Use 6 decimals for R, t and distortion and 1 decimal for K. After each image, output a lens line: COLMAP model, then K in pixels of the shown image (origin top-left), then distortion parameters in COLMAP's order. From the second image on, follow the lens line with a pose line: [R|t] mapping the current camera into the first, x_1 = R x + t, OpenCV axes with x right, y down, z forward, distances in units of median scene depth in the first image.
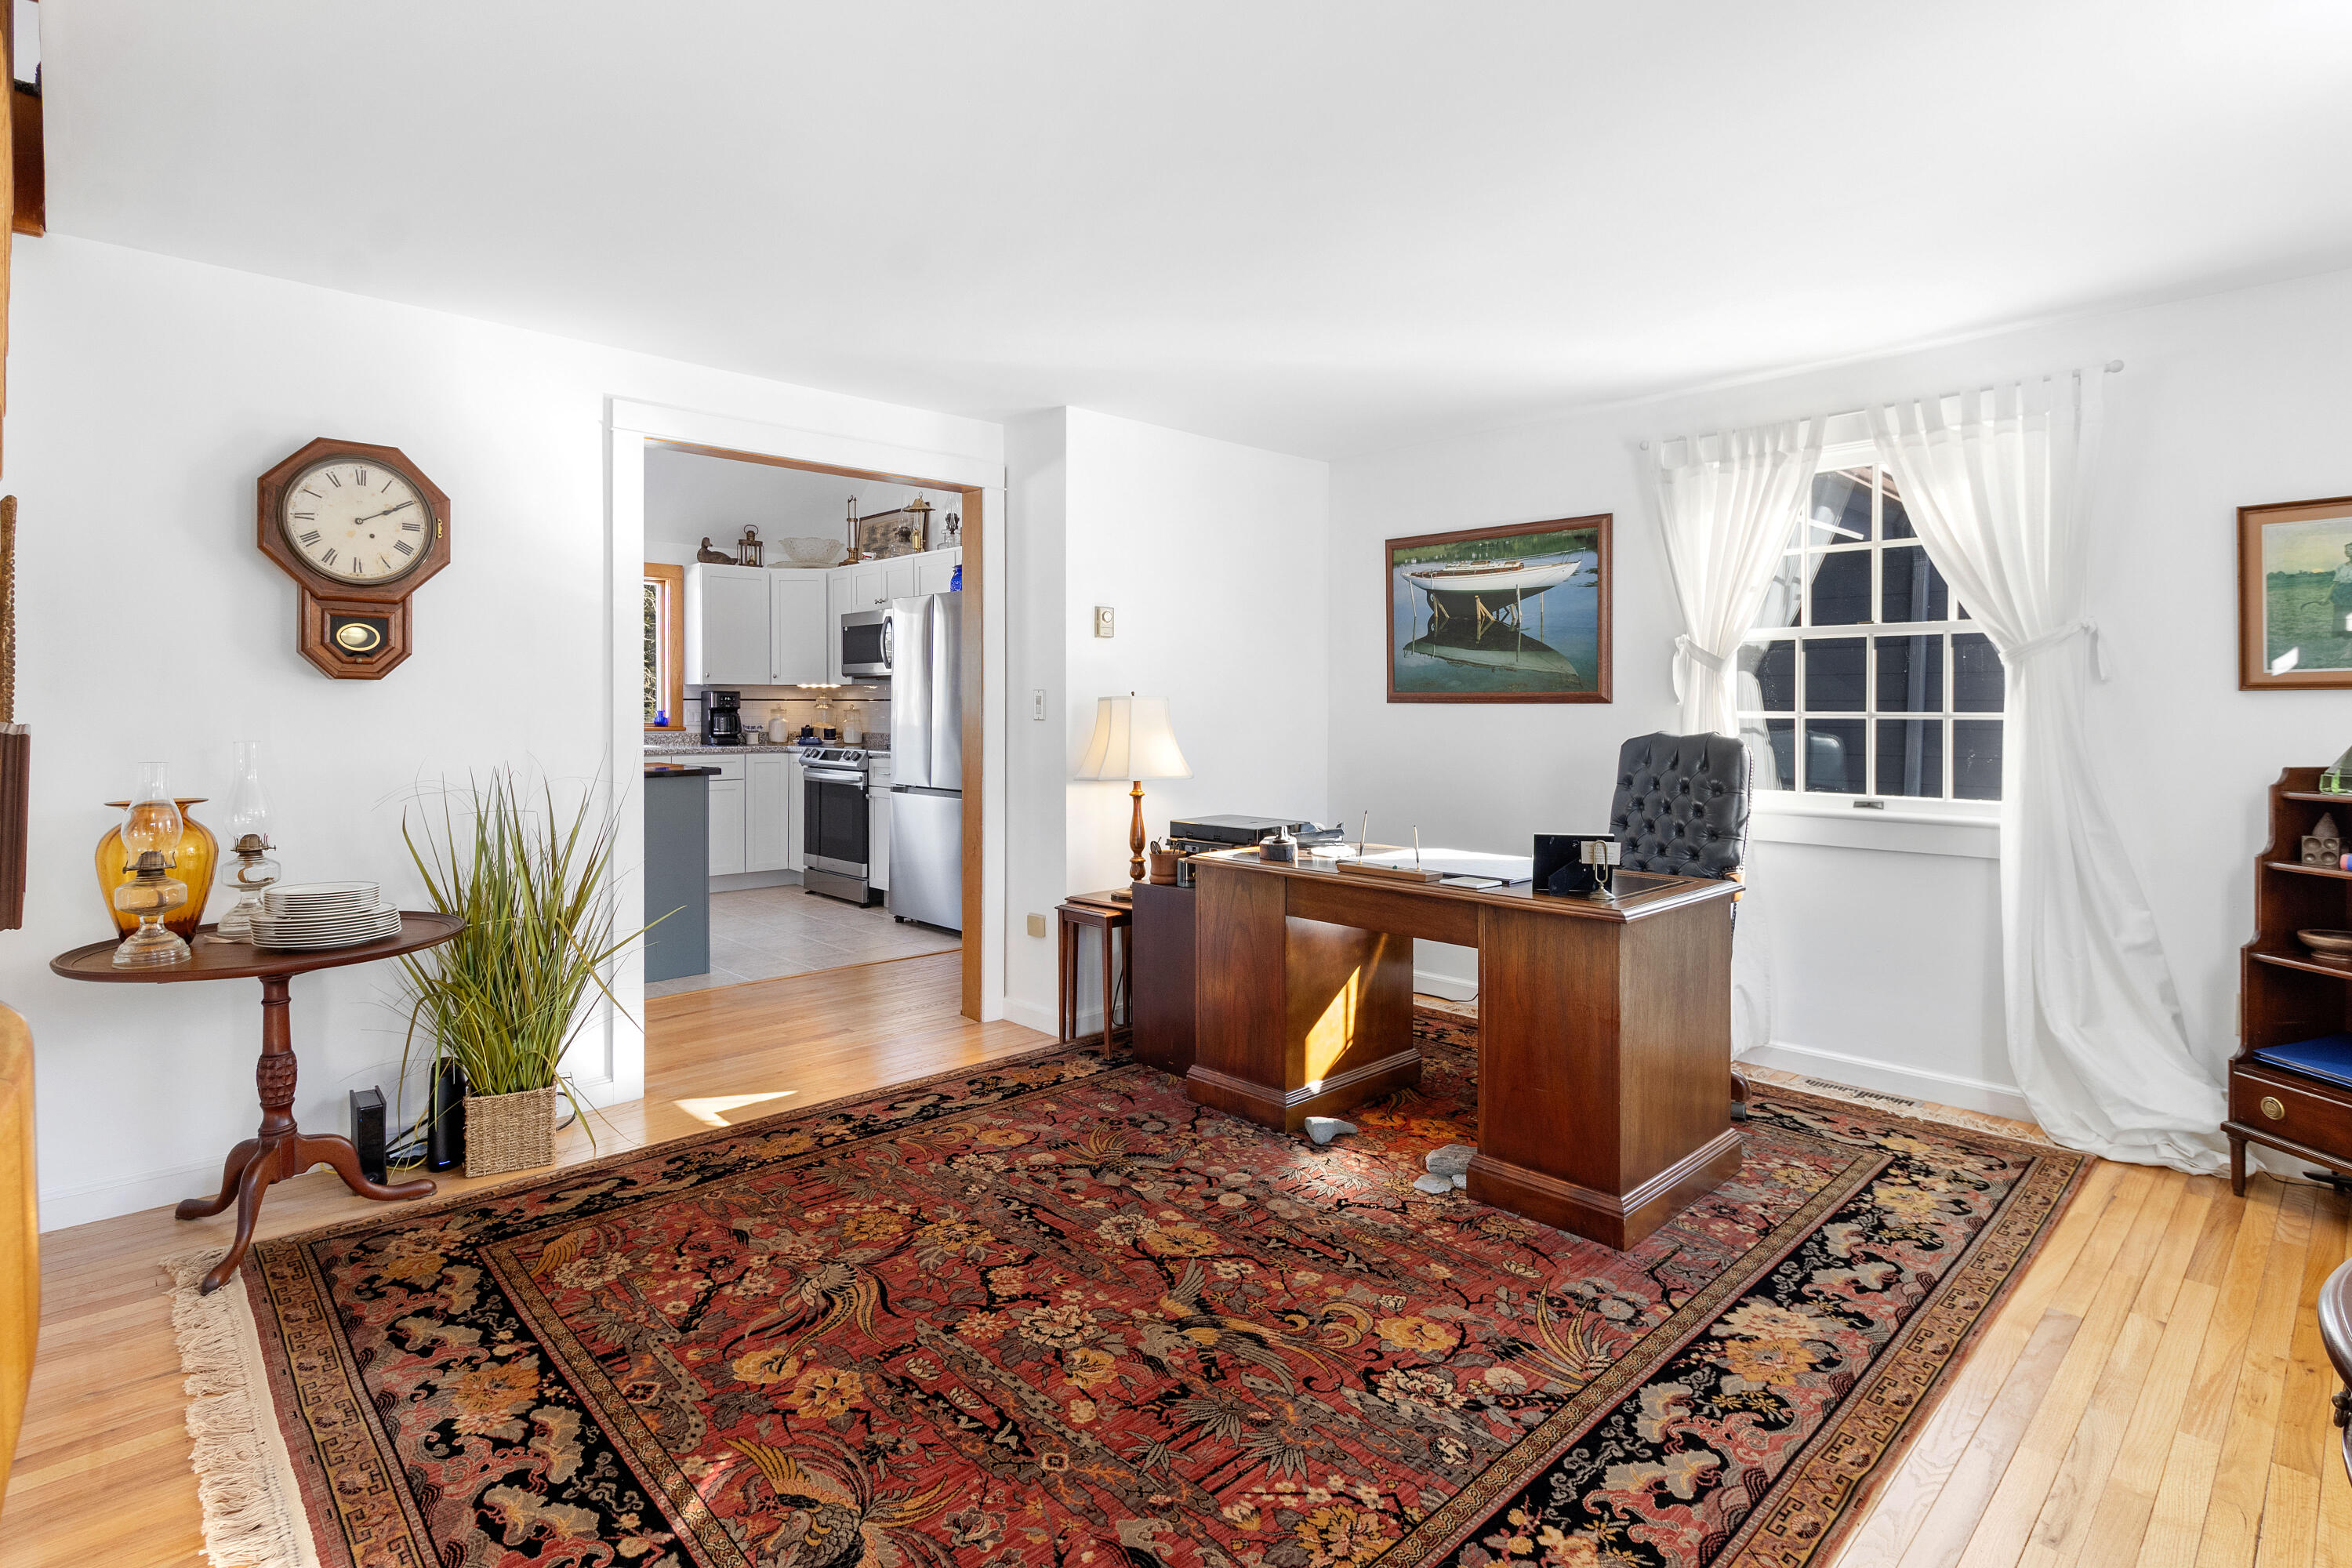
lens RADIAL K [[1163.0, 0, 1156.9], [0, 1163.0, 727.7], [0, 0, 1]] dist [-0.001162, -0.001050]
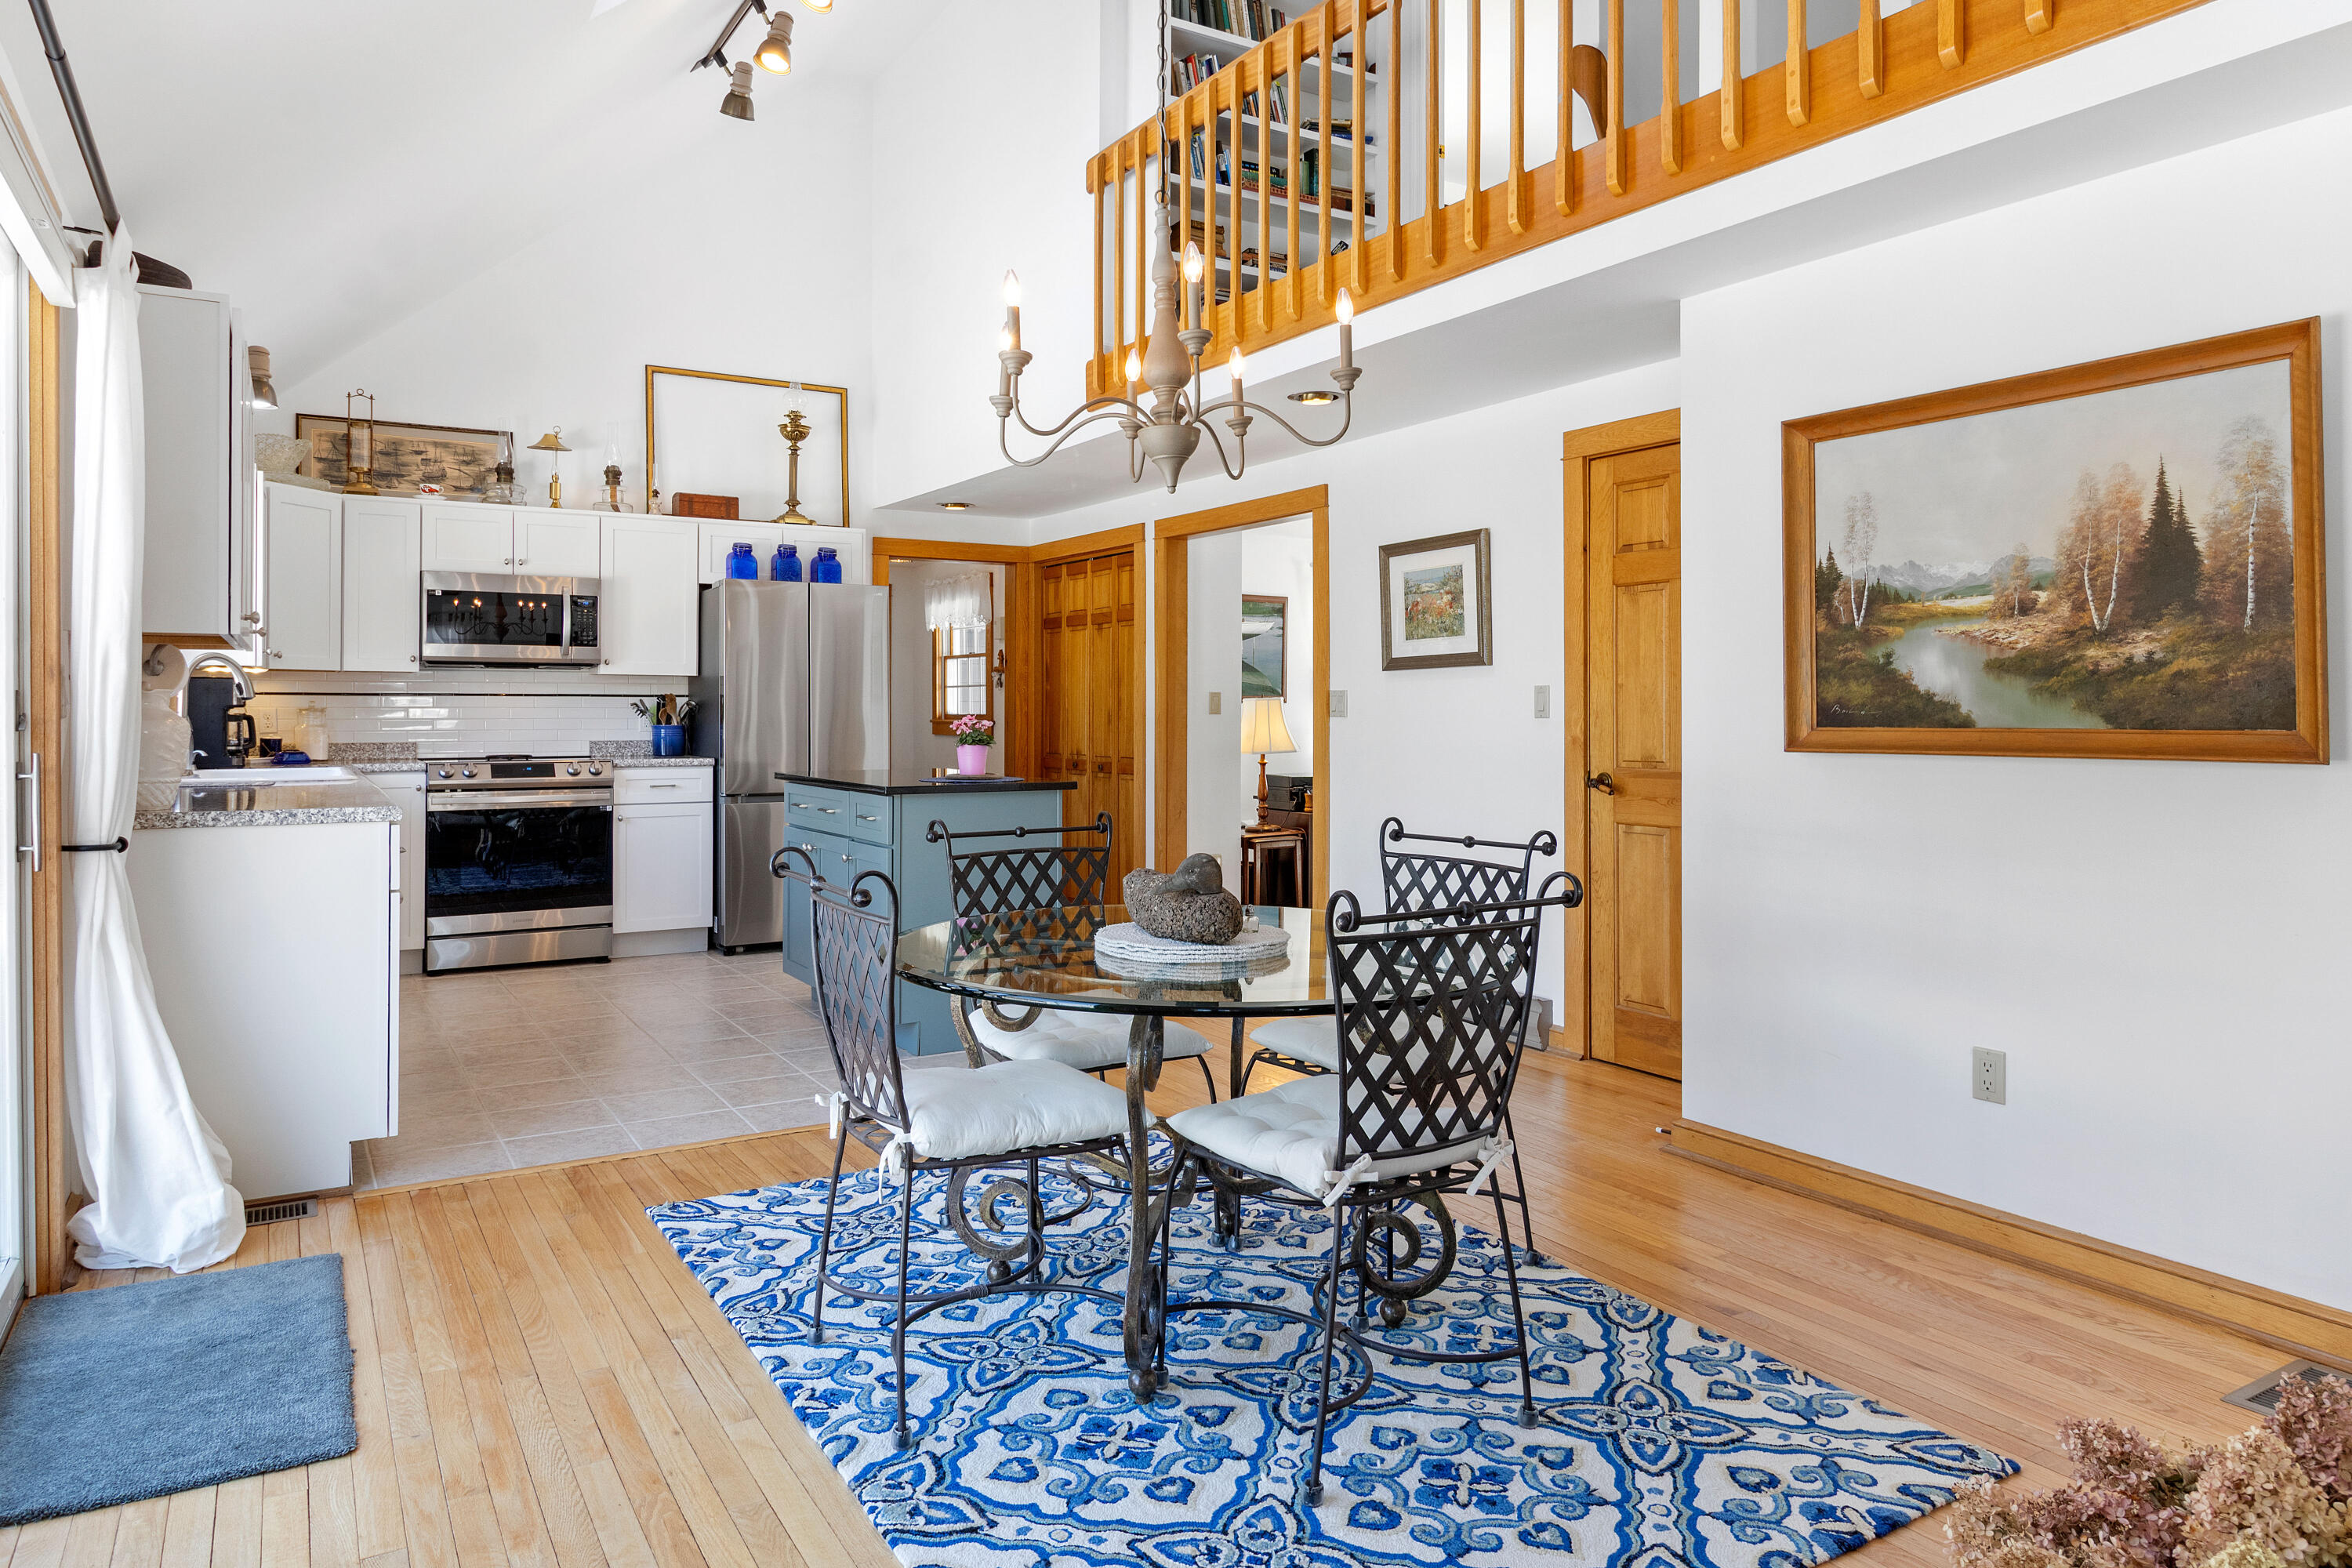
lens RADIAL K [[1496.4, 0, 1184.9], [0, 1496.4, 693.2], [0, 0, 1]] dist [-0.002893, -0.000326]
pose [[0.209677, 0.010657, 0.977713, -3.591693], [0.016116, 0.999767, -0.014354, -0.015412], [-0.977638, 0.018766, 0.209456, 1.277485]]
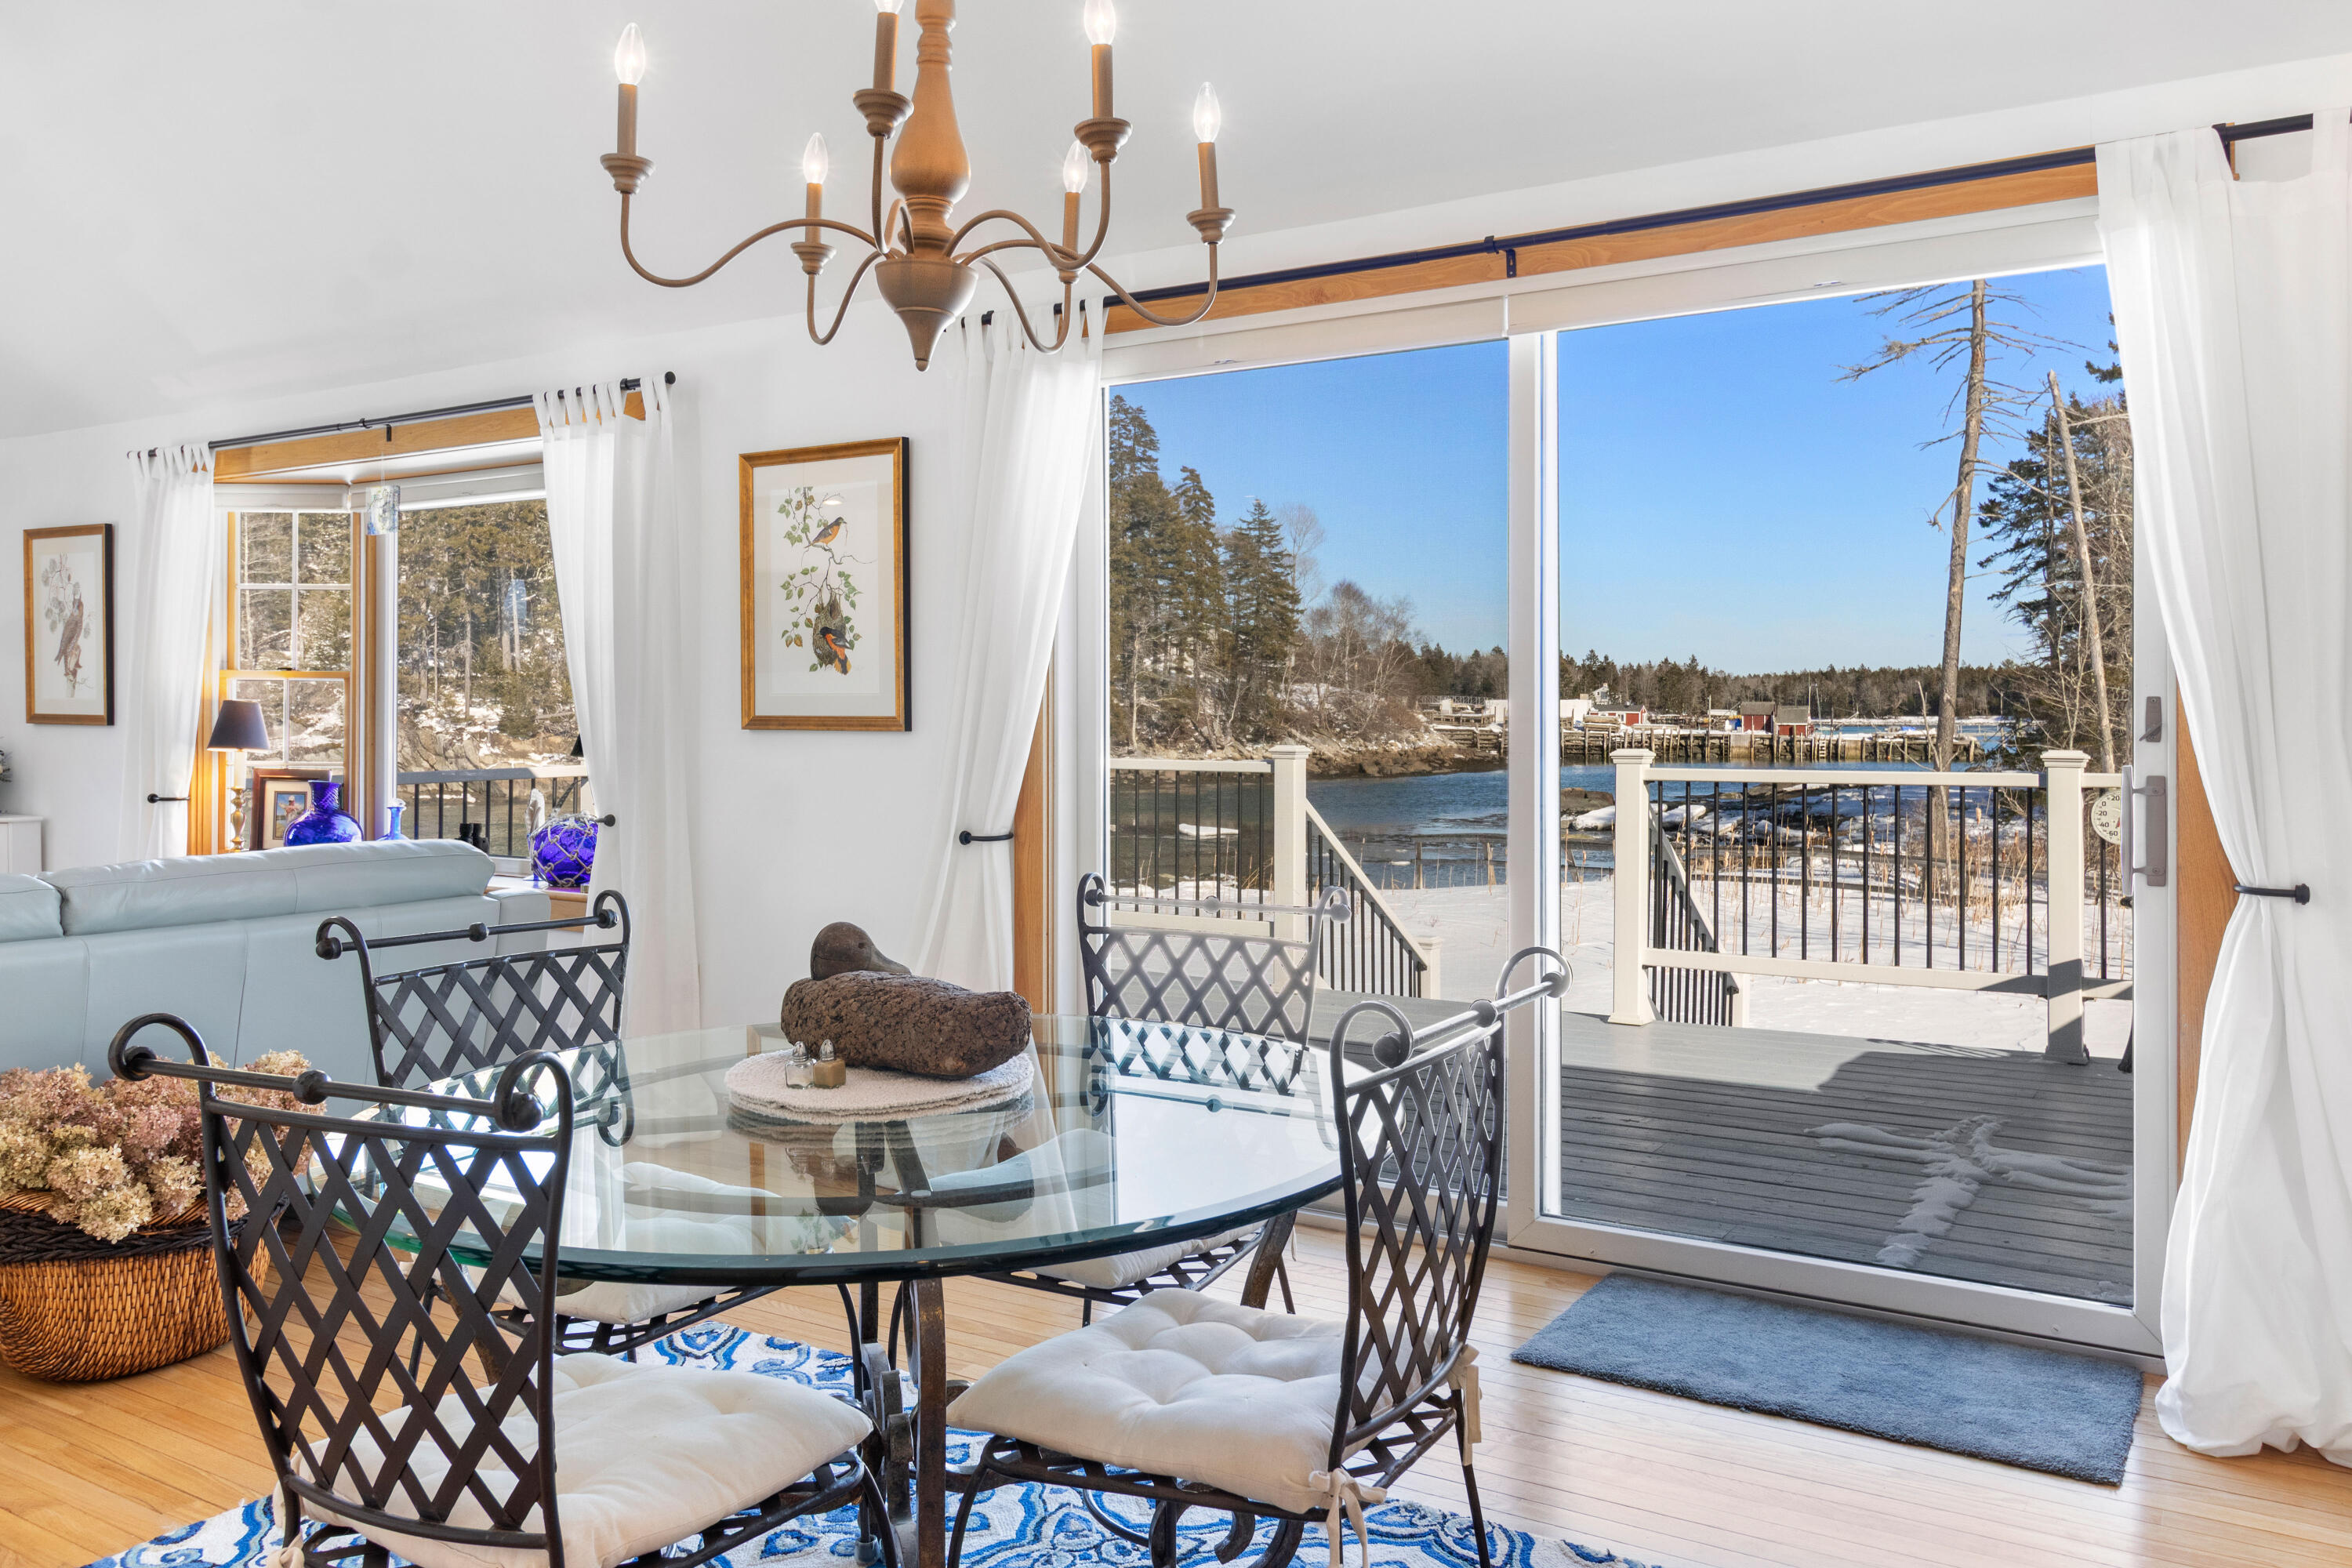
lens RADIAL K [[1767.6, 0, 1214.0], [0, 1767.6, 722.6], [0, 0, 1]] dist [-0.001968, 0.002045]
pose [[0.258639, 0.001534, -0.965973, -1.325709], [-0.016056, 0.999867, -0.002711, -0.018004], [0.965841, 0.016211, 0.258629, 1.465612]]
